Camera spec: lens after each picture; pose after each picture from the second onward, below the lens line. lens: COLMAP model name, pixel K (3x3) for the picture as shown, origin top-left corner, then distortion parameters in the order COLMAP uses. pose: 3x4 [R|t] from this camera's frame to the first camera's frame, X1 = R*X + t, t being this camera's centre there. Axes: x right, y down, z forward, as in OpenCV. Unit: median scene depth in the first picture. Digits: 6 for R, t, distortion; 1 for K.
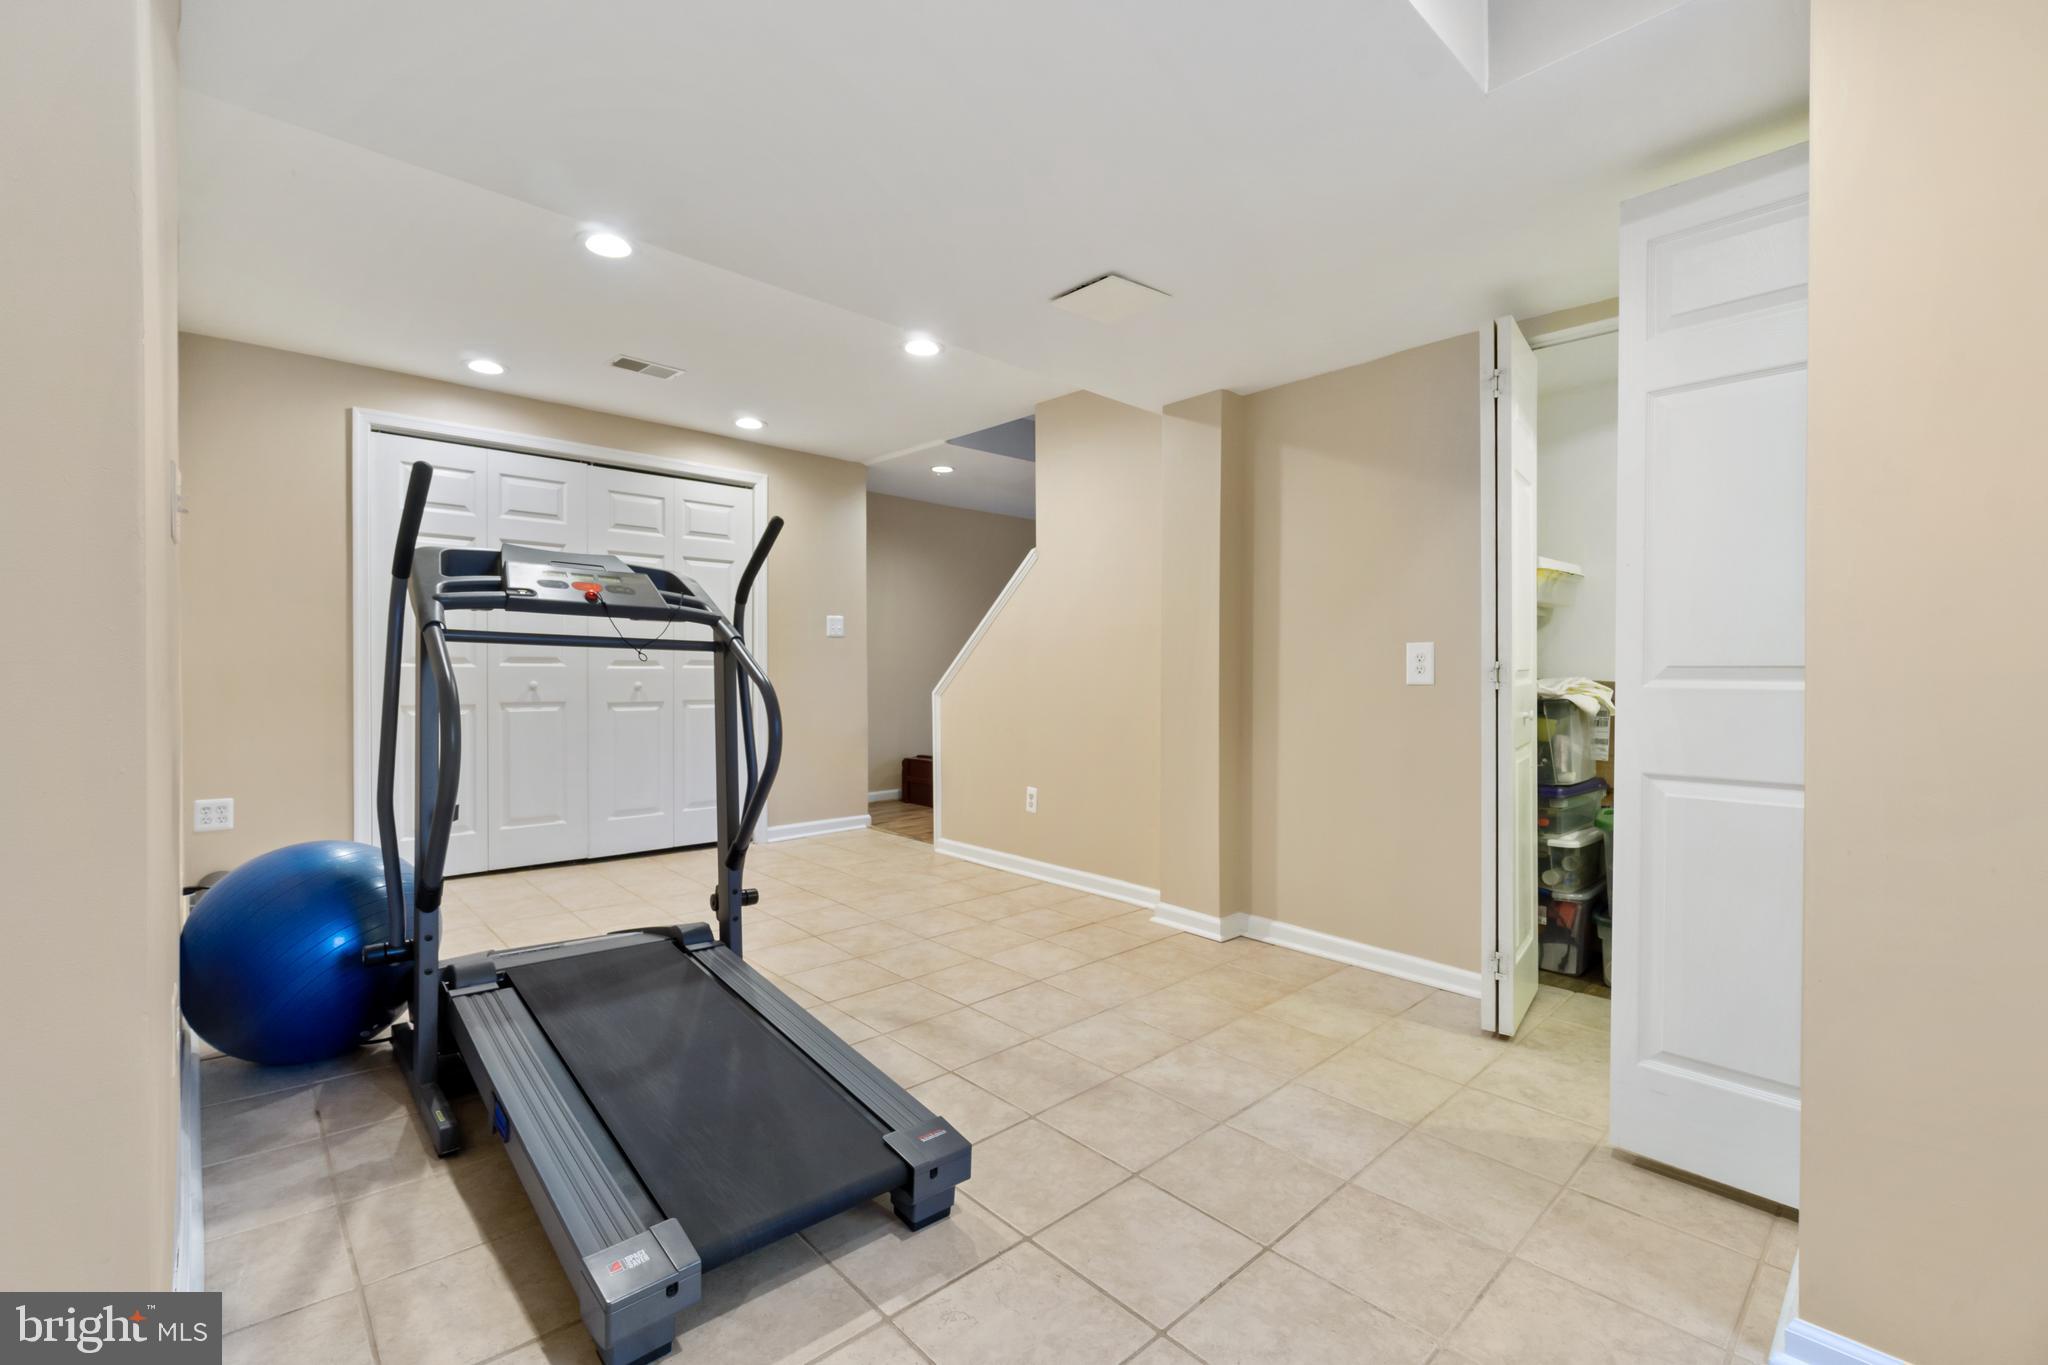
lens RADIAL K [[890.0, 0, 1025.2], [0, 890.0, 673.8], [0, 0, 1]] dist [-0.001577, 0.000626]
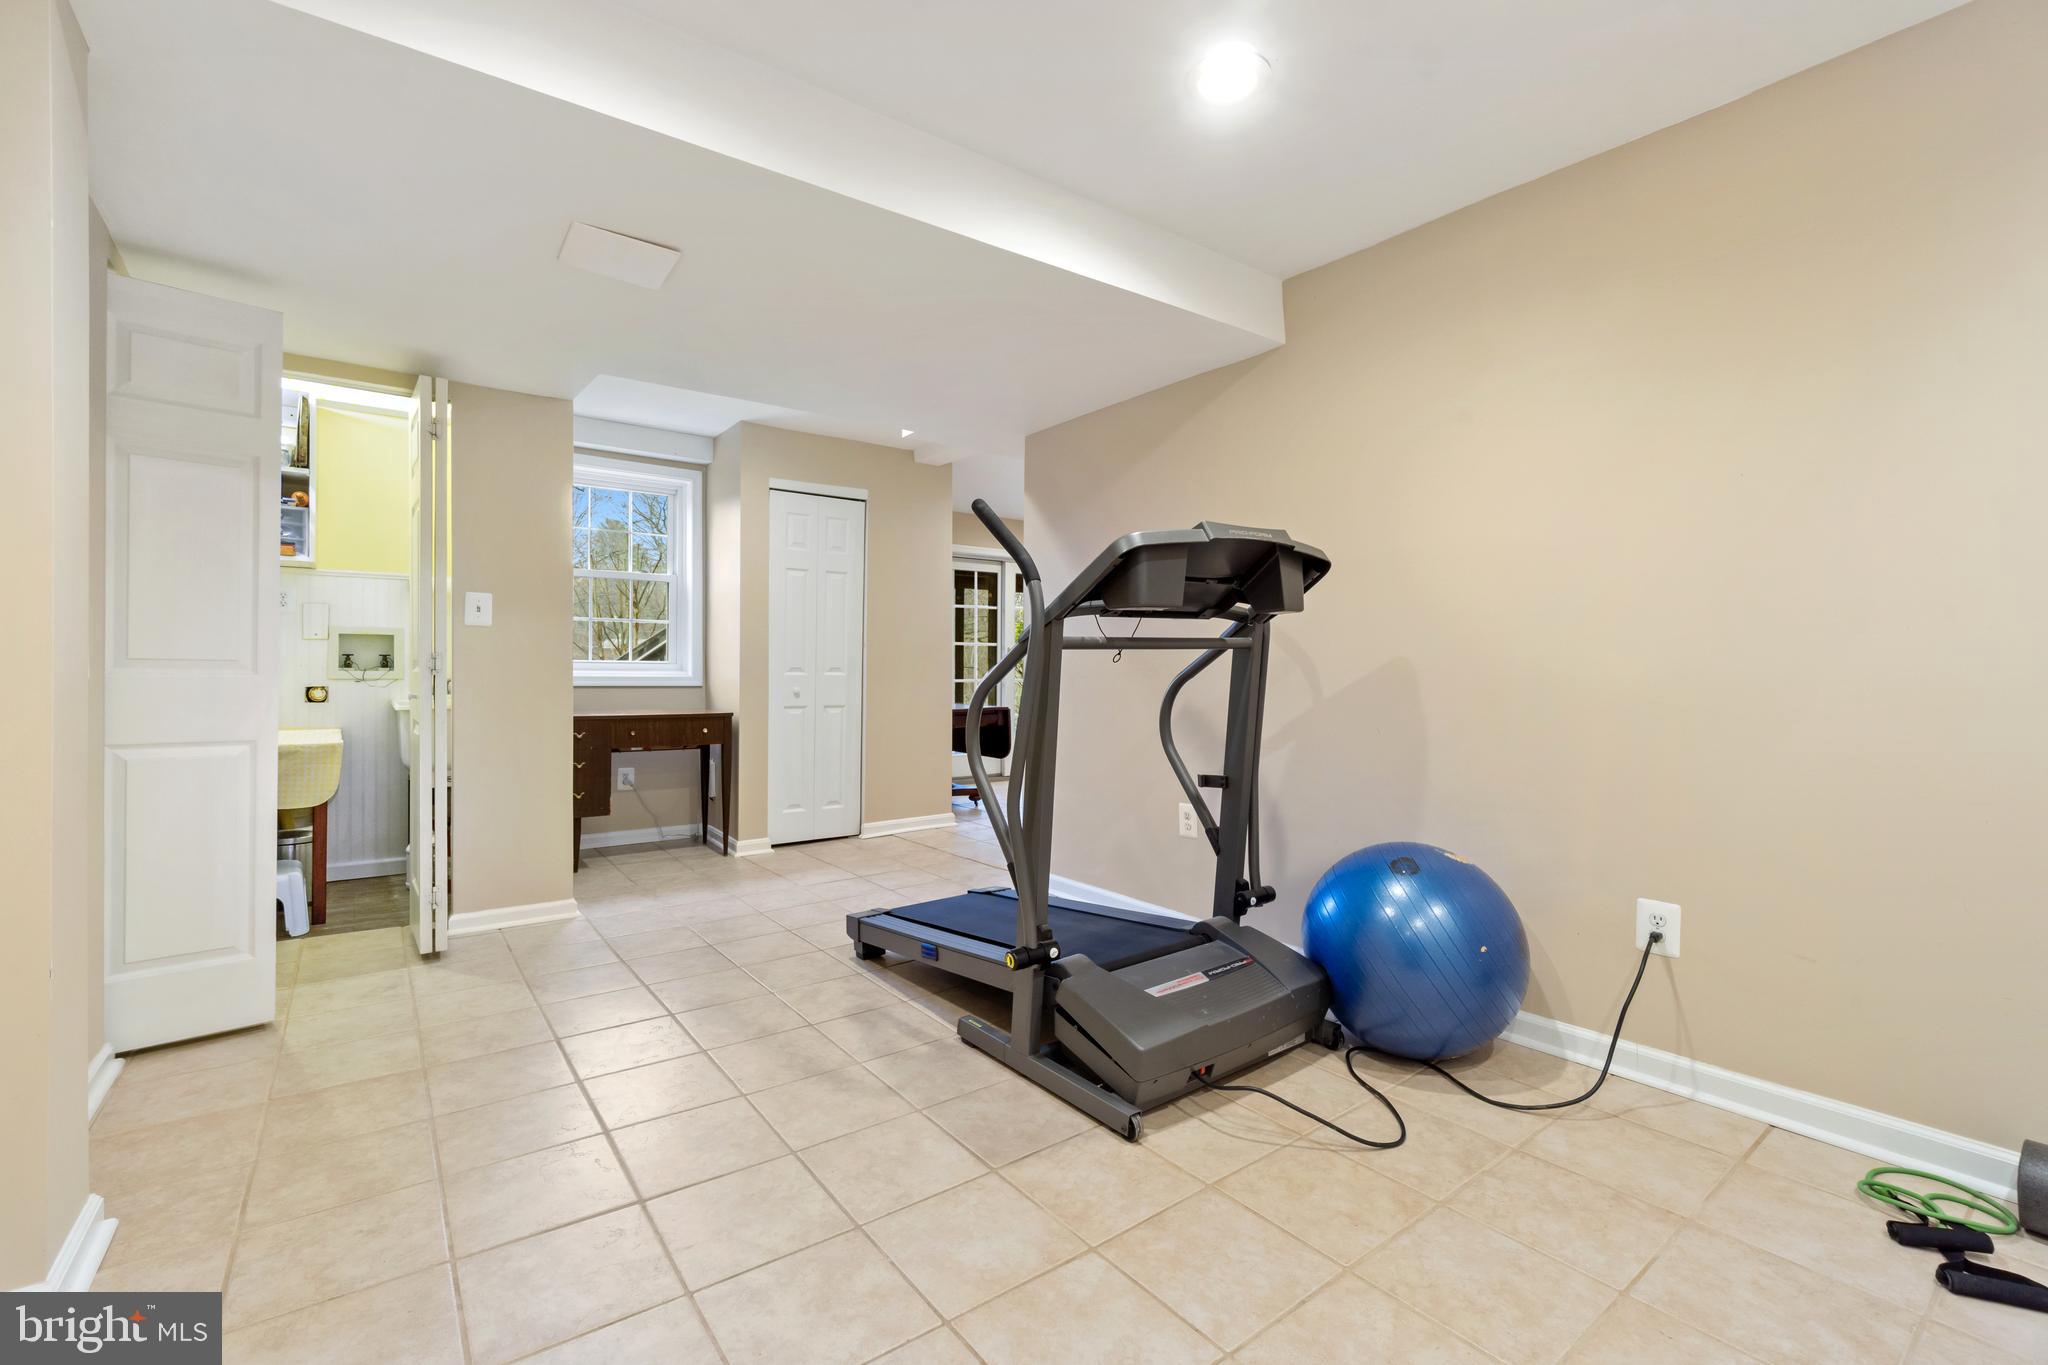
lens RADIAL K [[890.0, 0, 1023.8], [0, 890.0, 669.2], [0, 0, 1]] dist [-0.001577, 0.000626]
pose [[-0.994090, -0.011033, 0.107999, -0.418474], [-0.009790, 0.999880, 0.012040, -0.013932], [-0.108118, 0.010912, -0.994078, 1.870957]]
